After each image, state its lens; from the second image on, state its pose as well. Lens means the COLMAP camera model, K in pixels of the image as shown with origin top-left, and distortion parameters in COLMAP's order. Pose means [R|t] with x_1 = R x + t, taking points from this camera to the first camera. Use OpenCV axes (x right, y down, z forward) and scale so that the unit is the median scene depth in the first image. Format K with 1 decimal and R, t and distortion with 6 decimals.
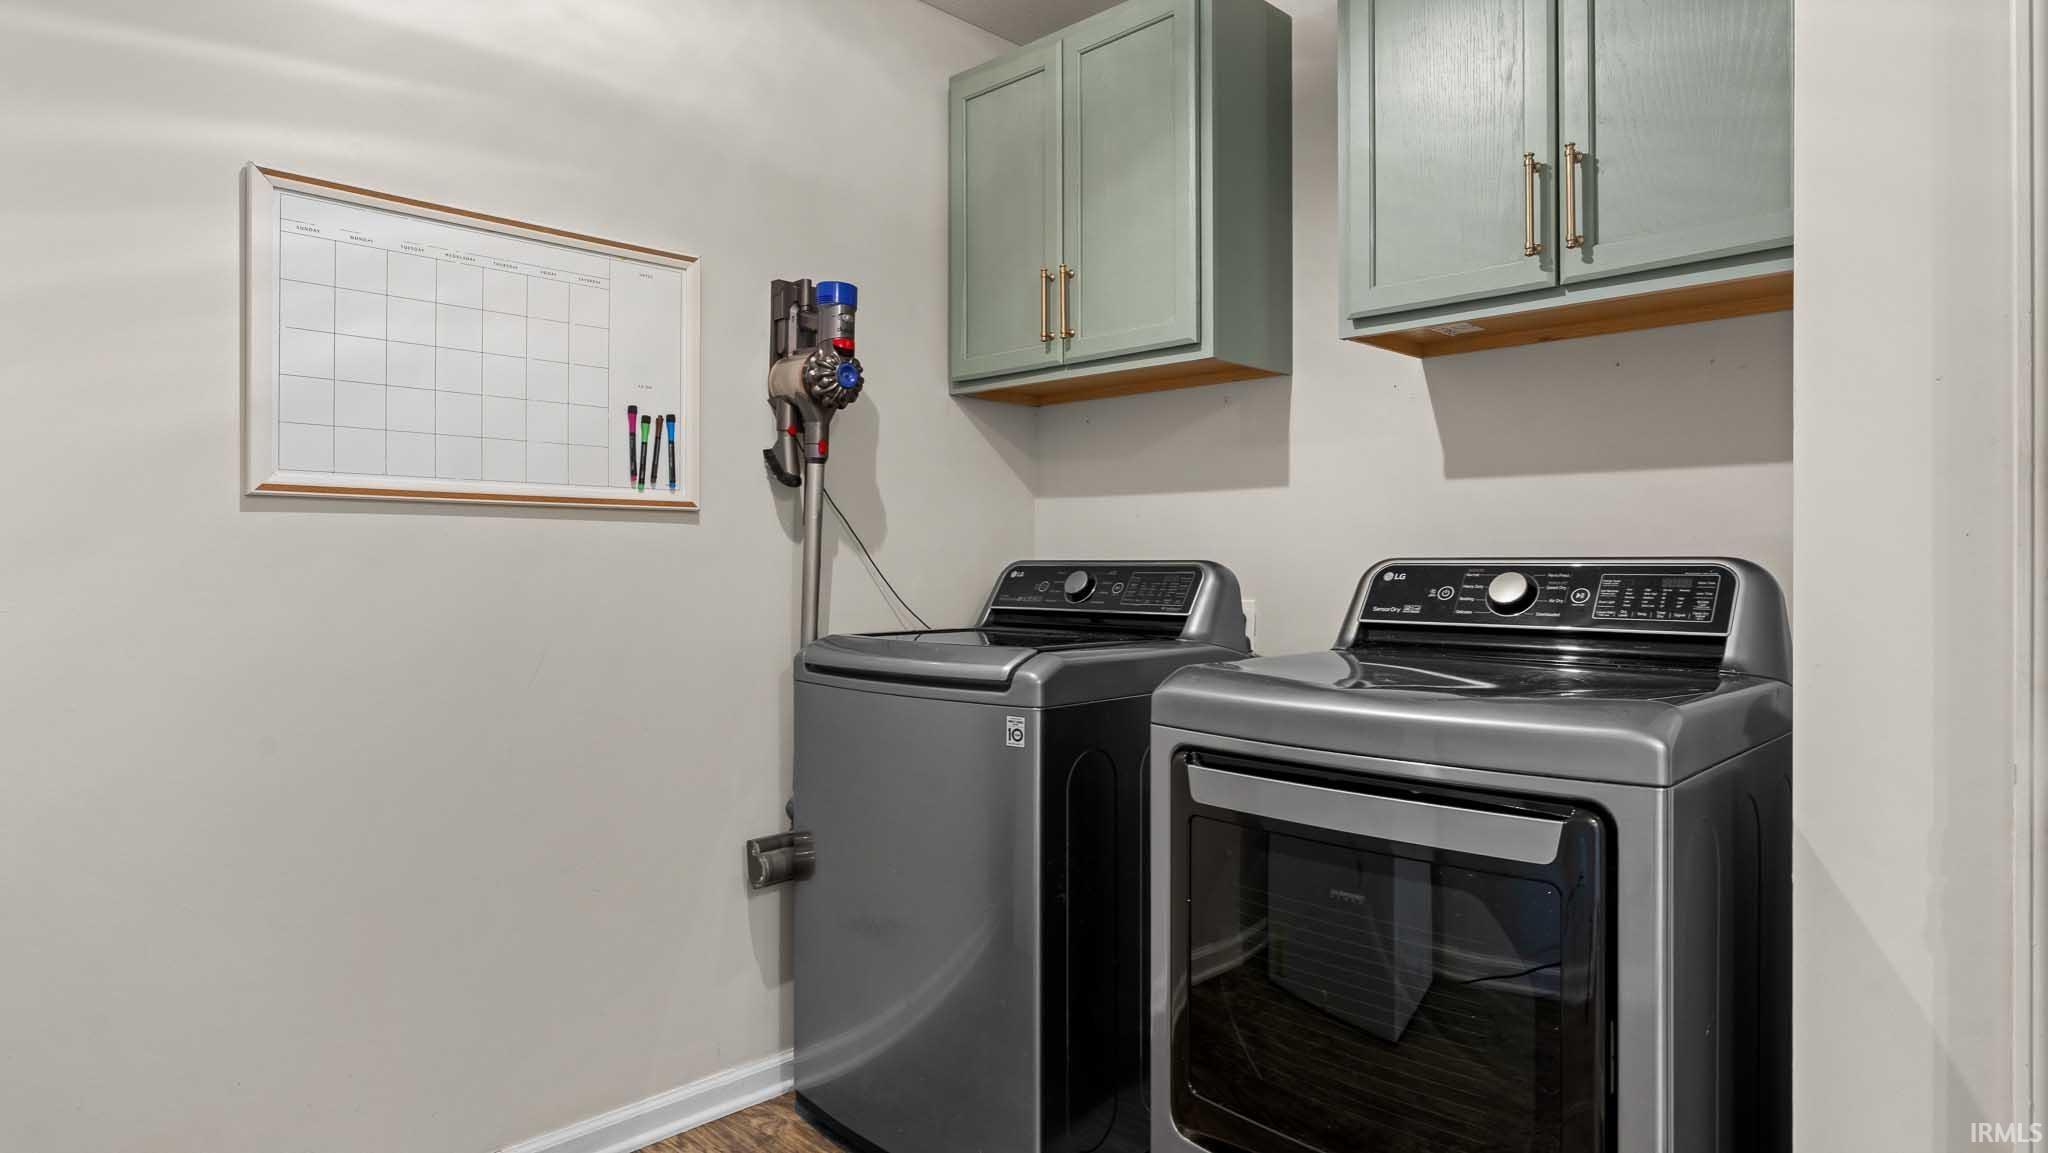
lens RADIAL K [[1177.0, 0, 1020.4], [0, 1177.0, 570.6], [0, 0, 1]] dist [0.000528, -0.002098]
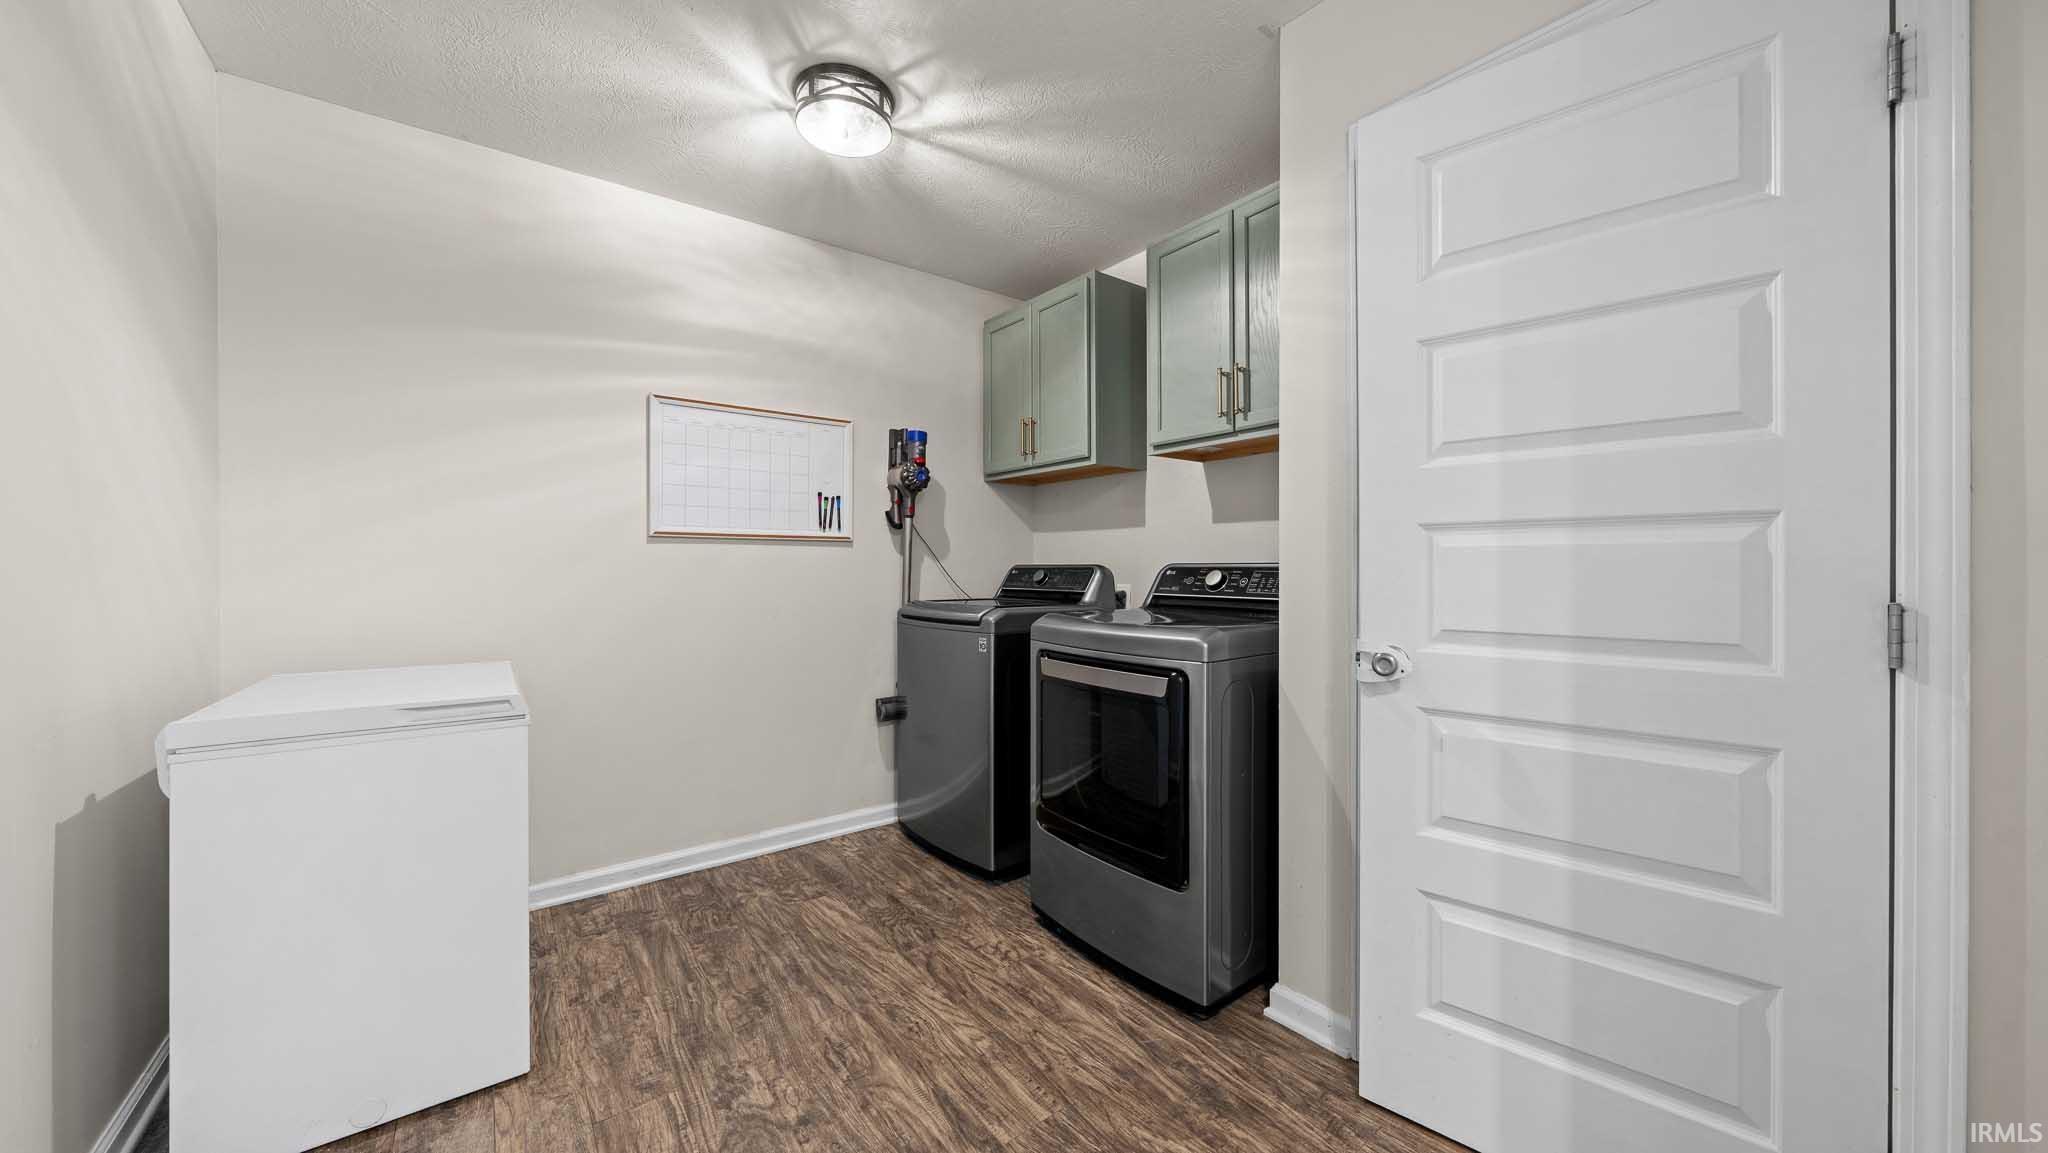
lens RADIAL K [[701.4, 0, 1012.9], [0, 701.4, 573.2], [0, 0, 1]] dist [-0.000023, 0.000132]
pose [[0.990899, 0.001620, -0.134600, 0.184258], [-0.001175, 0.999994, 0.003388, 0.002290], [0.134605, -0.003199, 0.990894, -0.210258]]
